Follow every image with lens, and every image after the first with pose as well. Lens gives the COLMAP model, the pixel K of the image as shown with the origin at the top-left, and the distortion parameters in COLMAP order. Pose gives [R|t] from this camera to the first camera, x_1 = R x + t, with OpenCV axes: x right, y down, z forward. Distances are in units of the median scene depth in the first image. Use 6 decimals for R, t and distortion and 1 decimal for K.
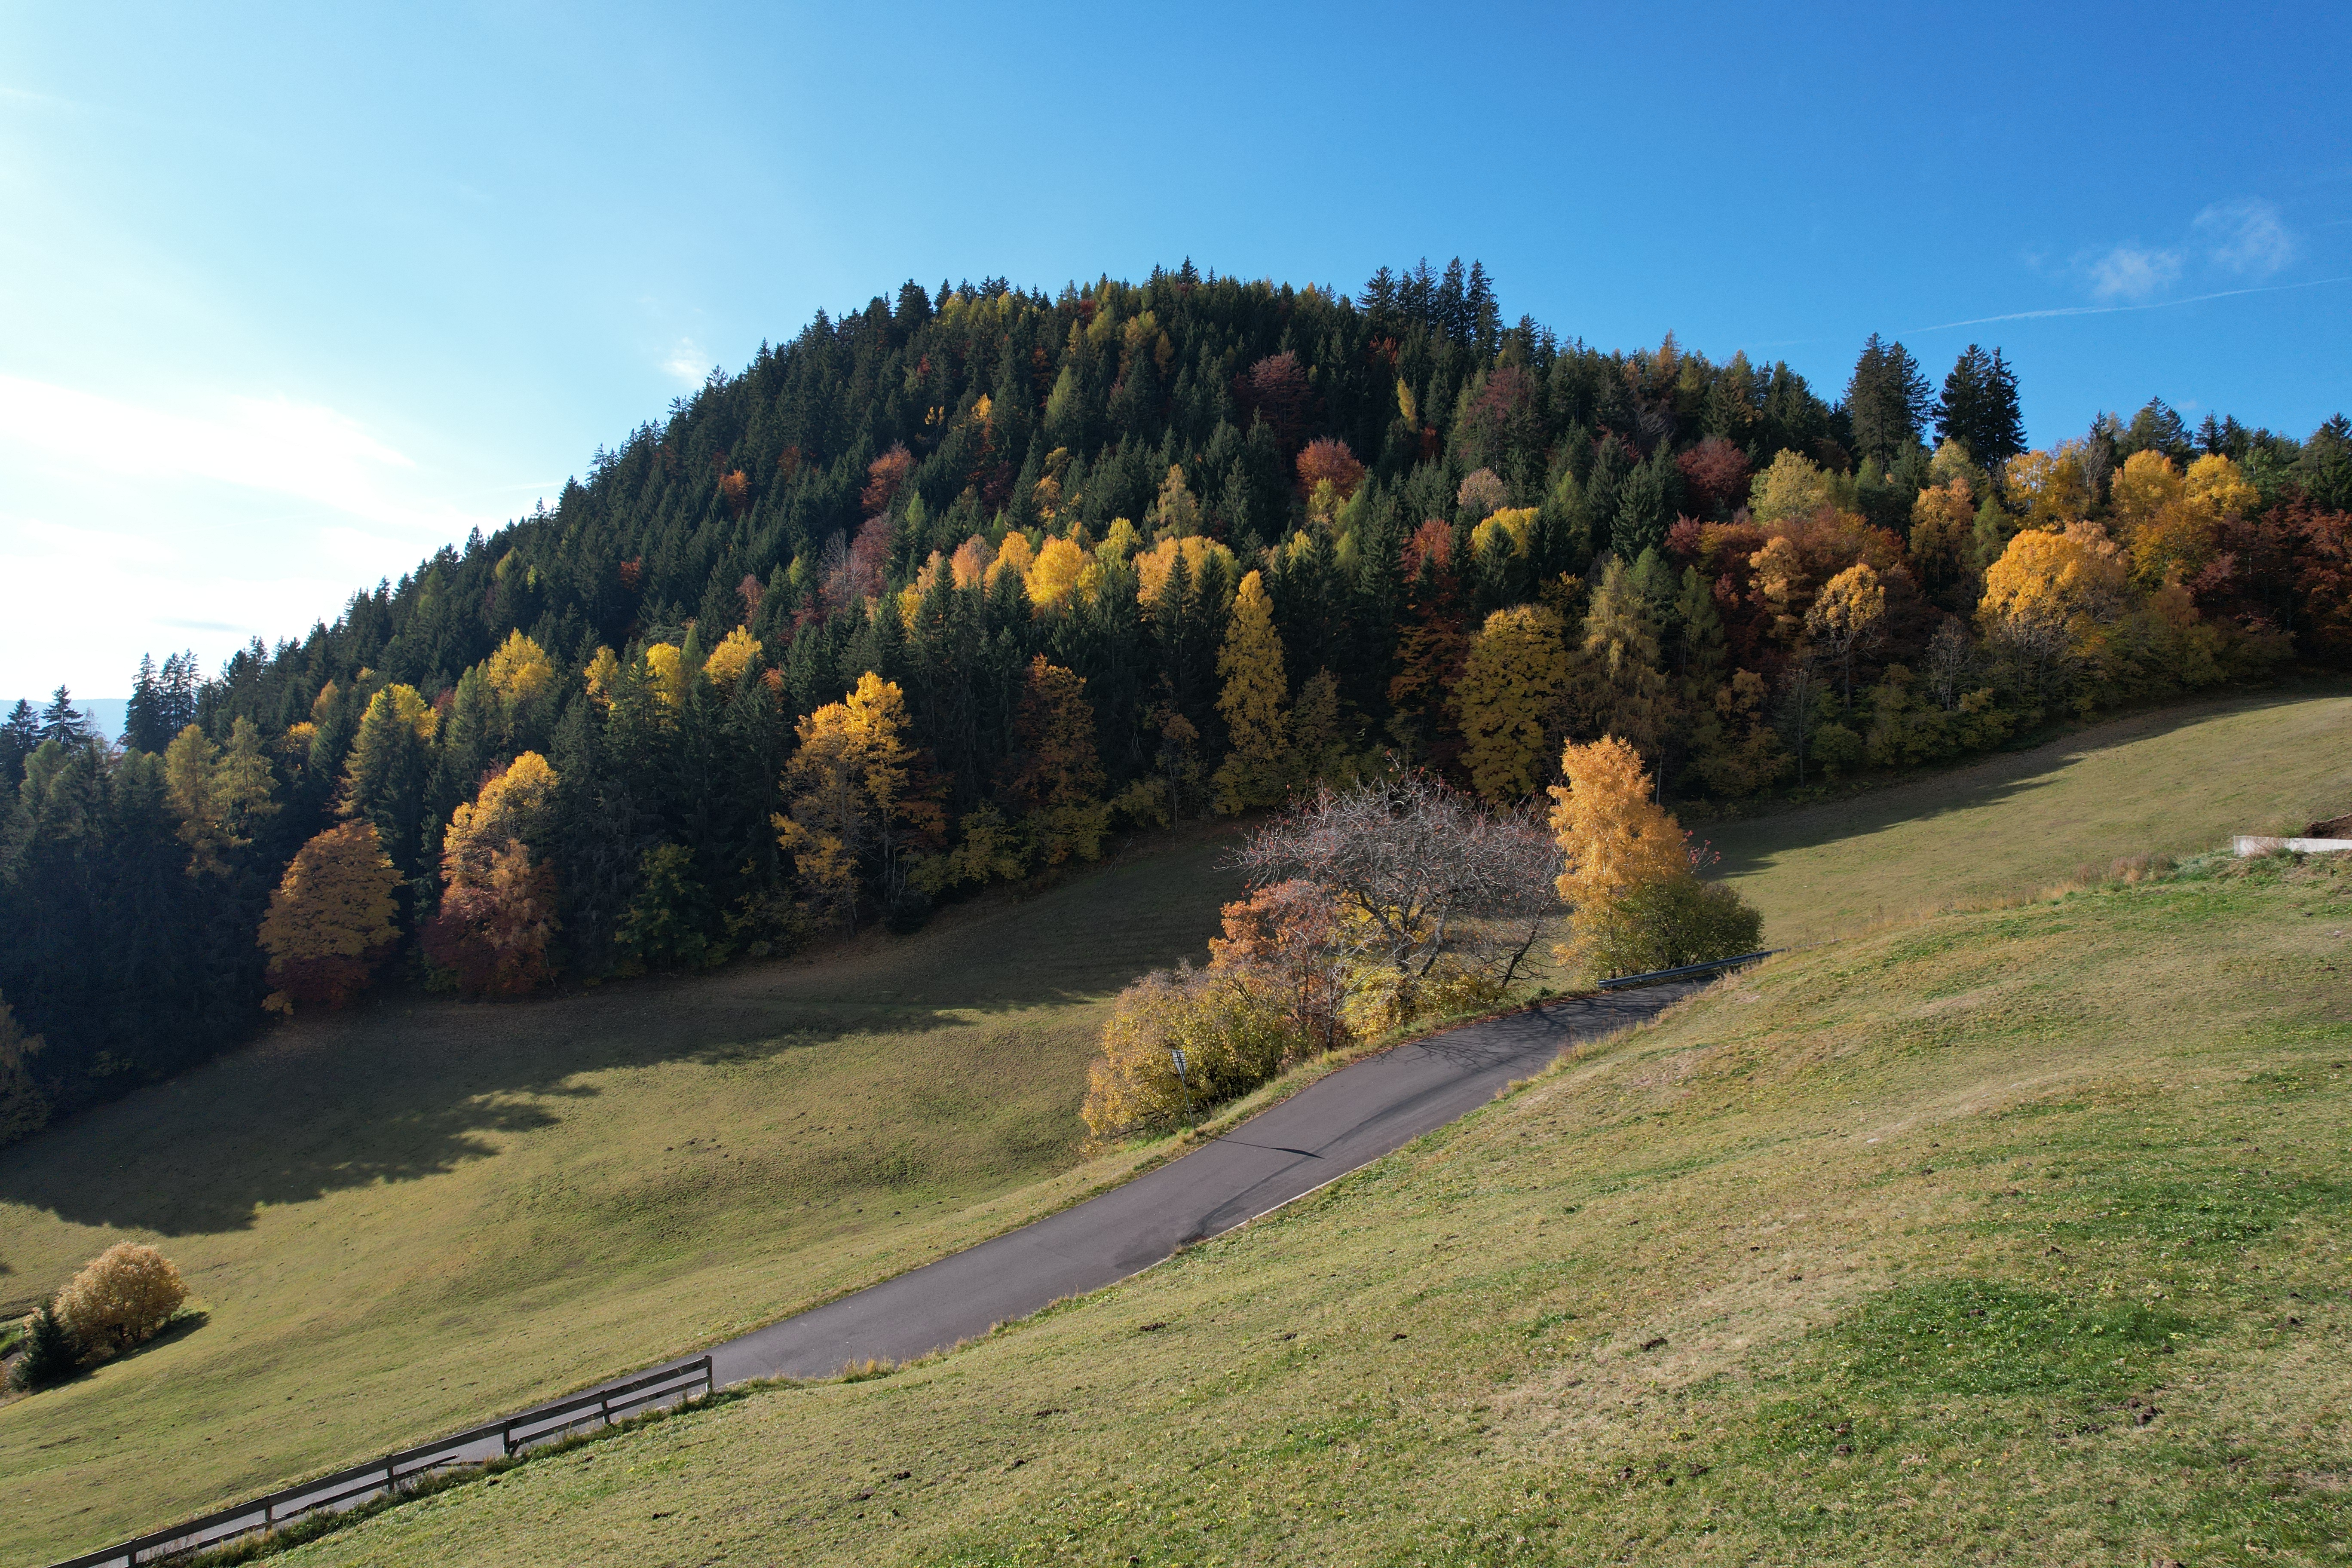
lens RADIAL K [[1495.3, 0, 1190.9], [0, 1495.3, 783.1], [0, 0, 1]] dist [-0.068865, 0.056325]
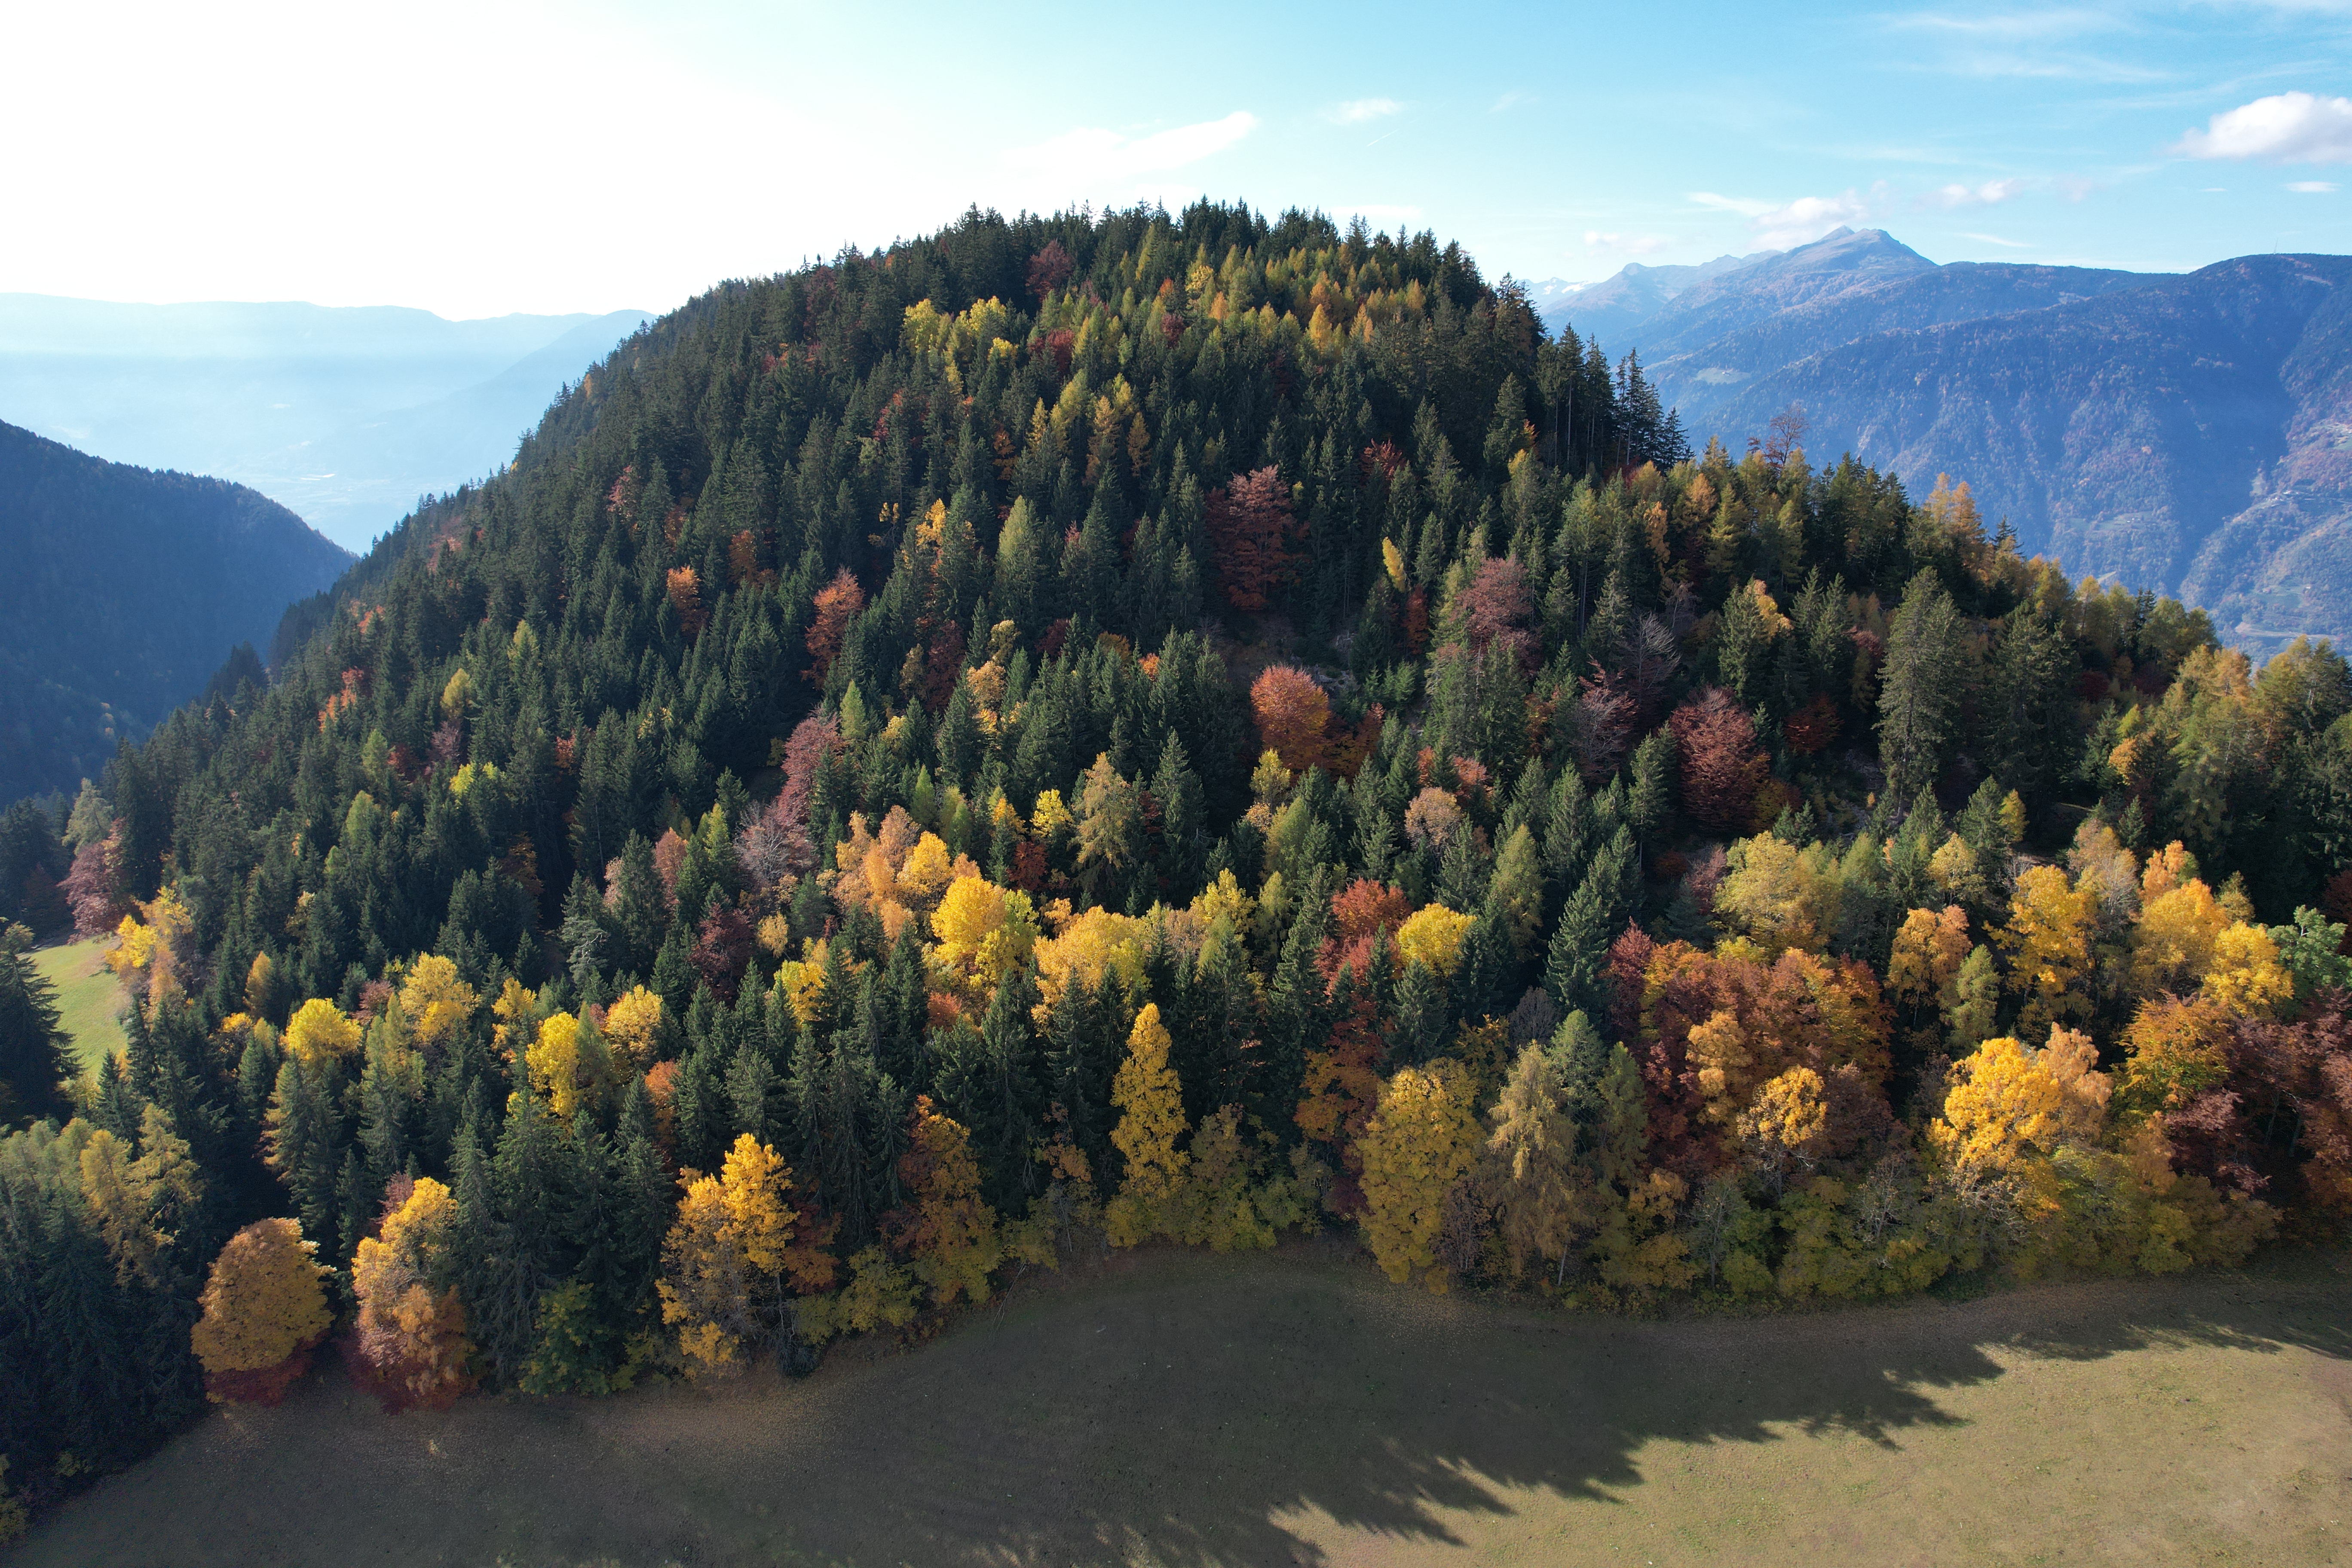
lens RADIAL K [[1495.3, 0, 1190.9], [0, 1495.3, 783.1], [0, 0, 1]] dist [-0.068865, 0.056325]
pose [[0.997275, 0.024019, -0.069760, 0.130507], [-0.004901, 0.965004, 0.262189, -0.526872], [0.073616, -0.261132, 0.962492, 0.140764]]
